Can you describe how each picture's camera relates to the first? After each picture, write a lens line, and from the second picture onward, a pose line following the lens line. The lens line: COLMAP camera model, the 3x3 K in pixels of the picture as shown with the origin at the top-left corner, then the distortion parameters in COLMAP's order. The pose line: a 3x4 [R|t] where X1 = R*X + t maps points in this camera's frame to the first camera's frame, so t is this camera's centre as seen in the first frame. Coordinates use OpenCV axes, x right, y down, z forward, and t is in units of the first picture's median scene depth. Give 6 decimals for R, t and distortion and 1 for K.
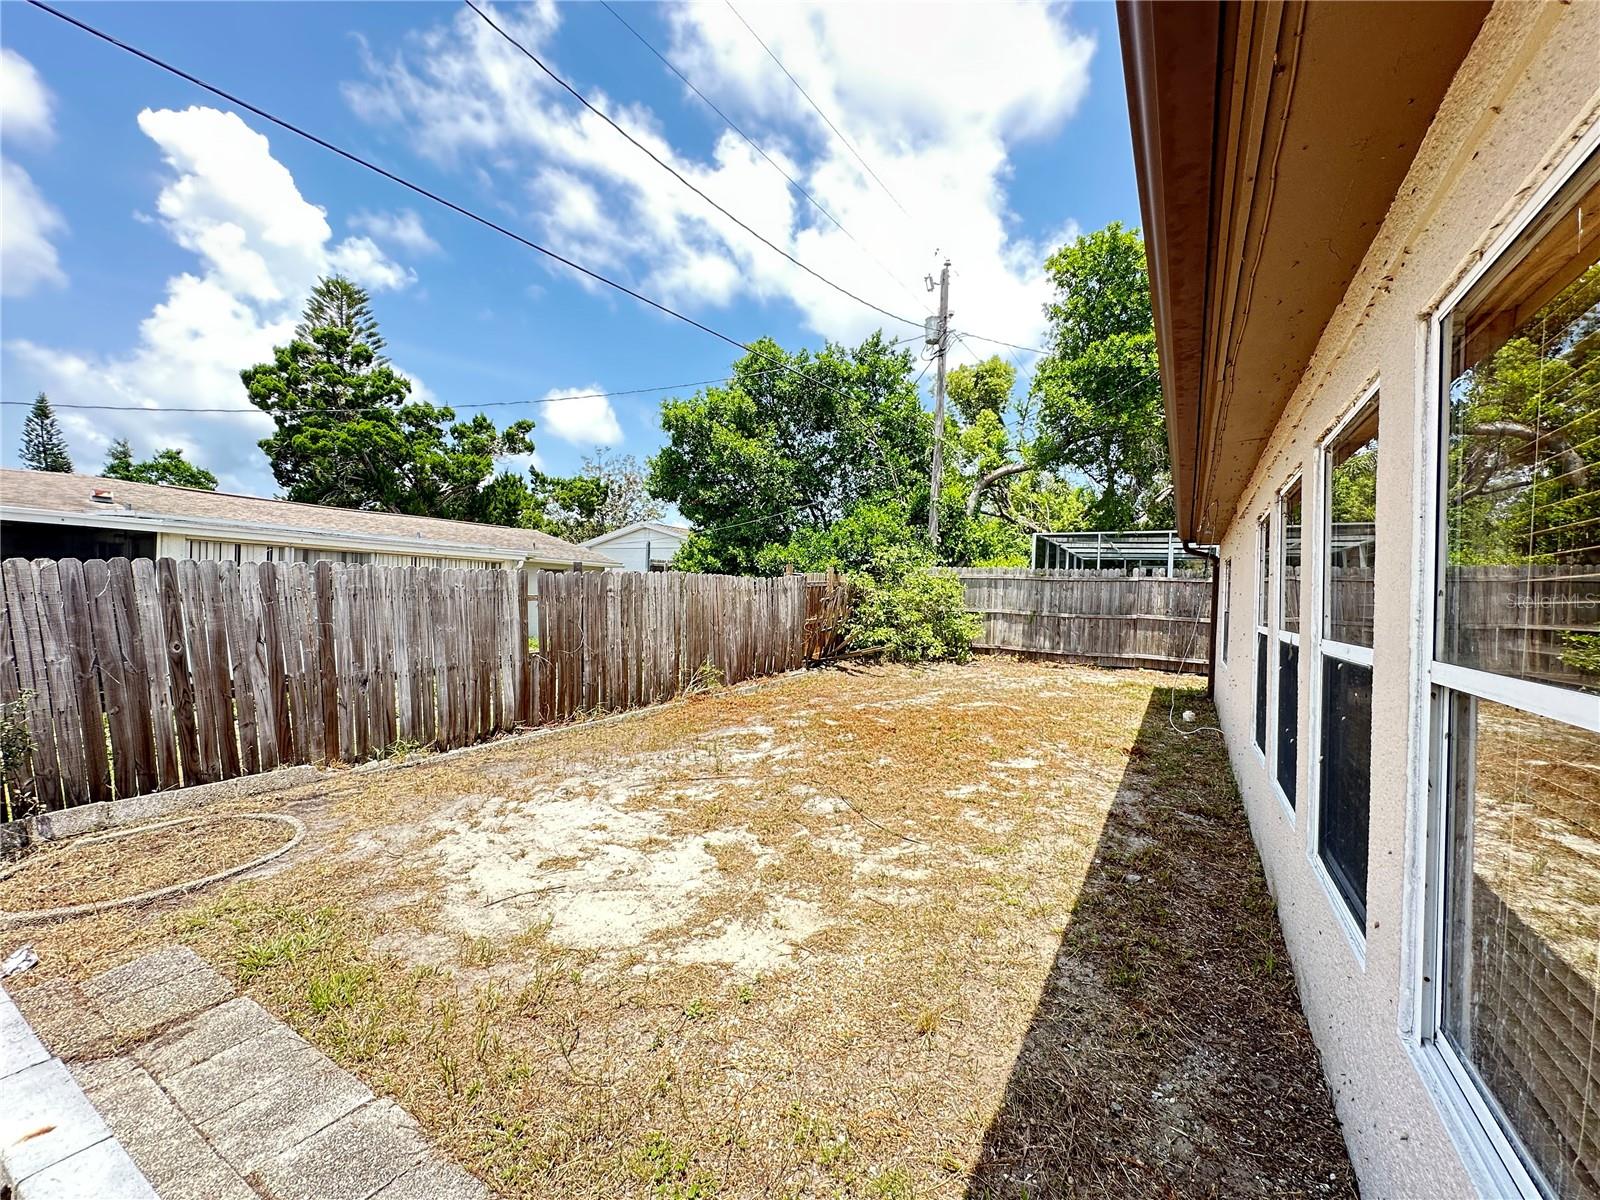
lens RADIAL K [[639.6, 0, 799.0], [0, 639.6, 595.3], [0, 0, 1]] dist [-0.003993, 0.001142]
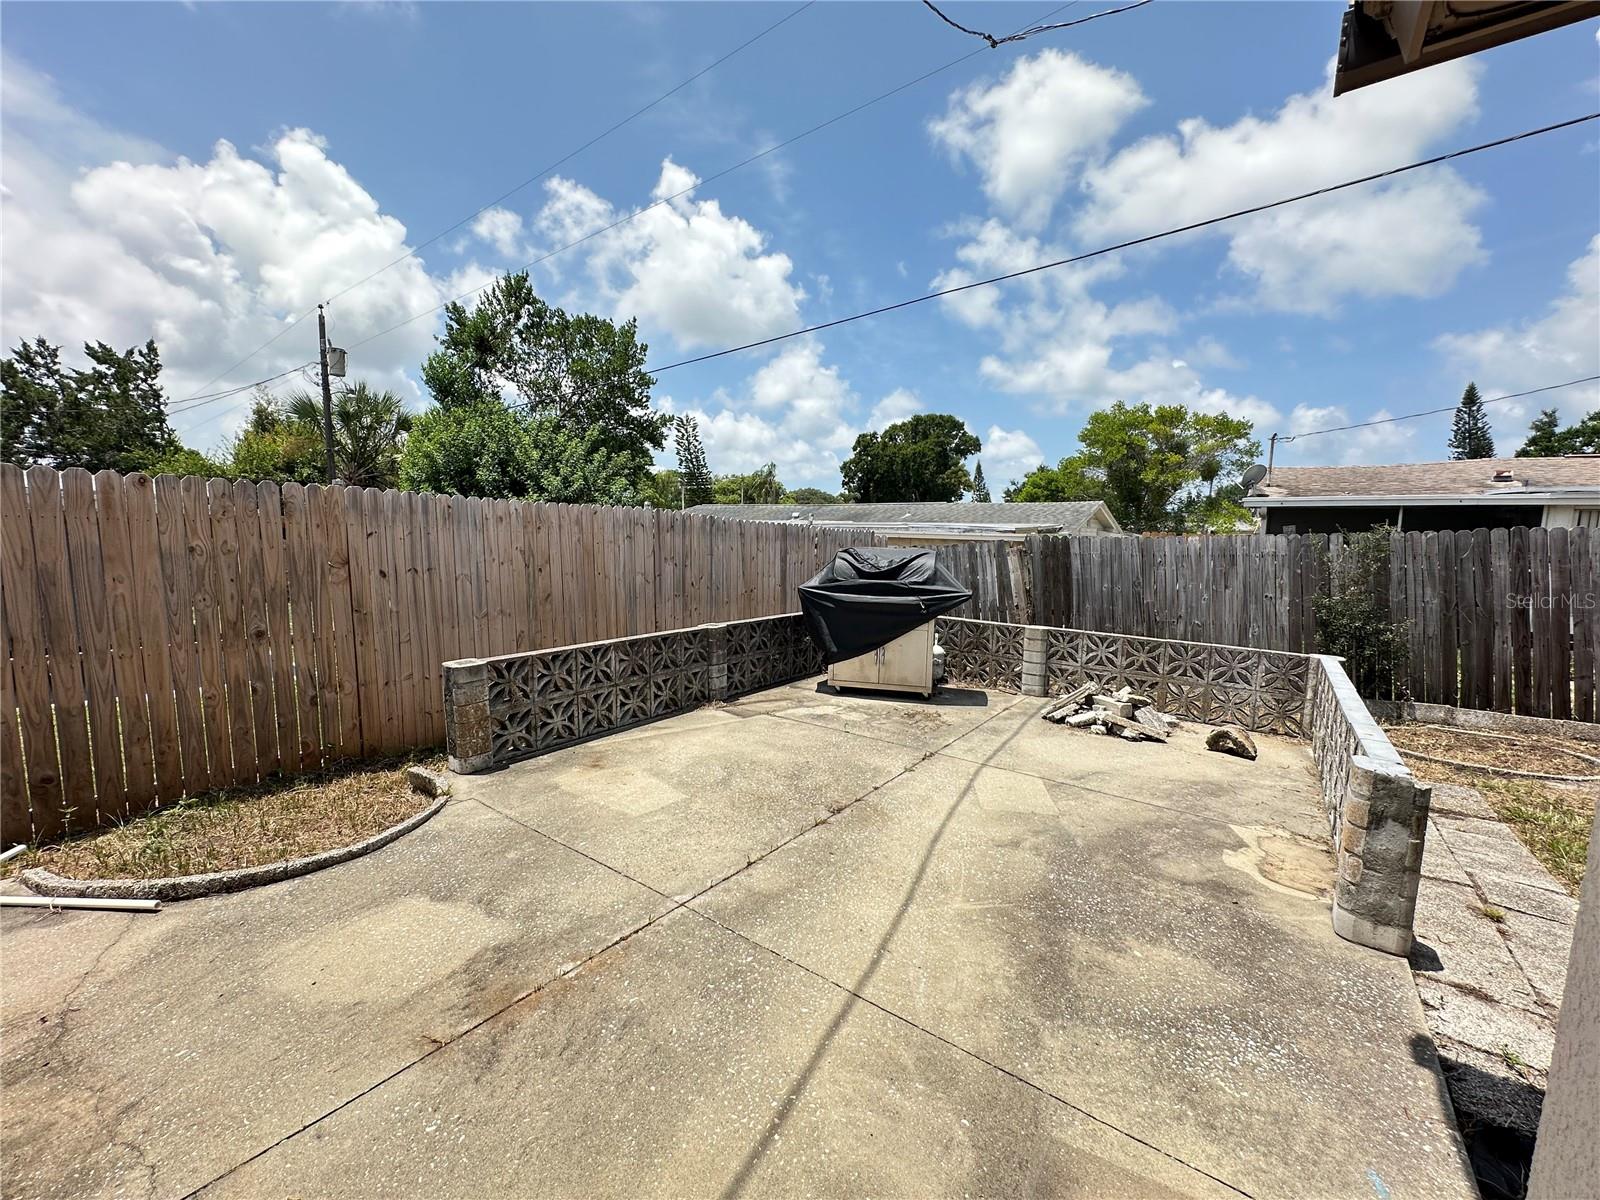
lens RADIAL K [[639.6, 0, 799.9], [0, 639.6, 603.8], [0, 0, 1]] dist [-0.003993, 0.001142]
pose [[-0.099320, 0.075273, -0.992204, 0.391918], [-0.025690, 0.996608, 0.078179, 0.029645], [0.994724, 0.033254, -0.097049, -0.267950]]
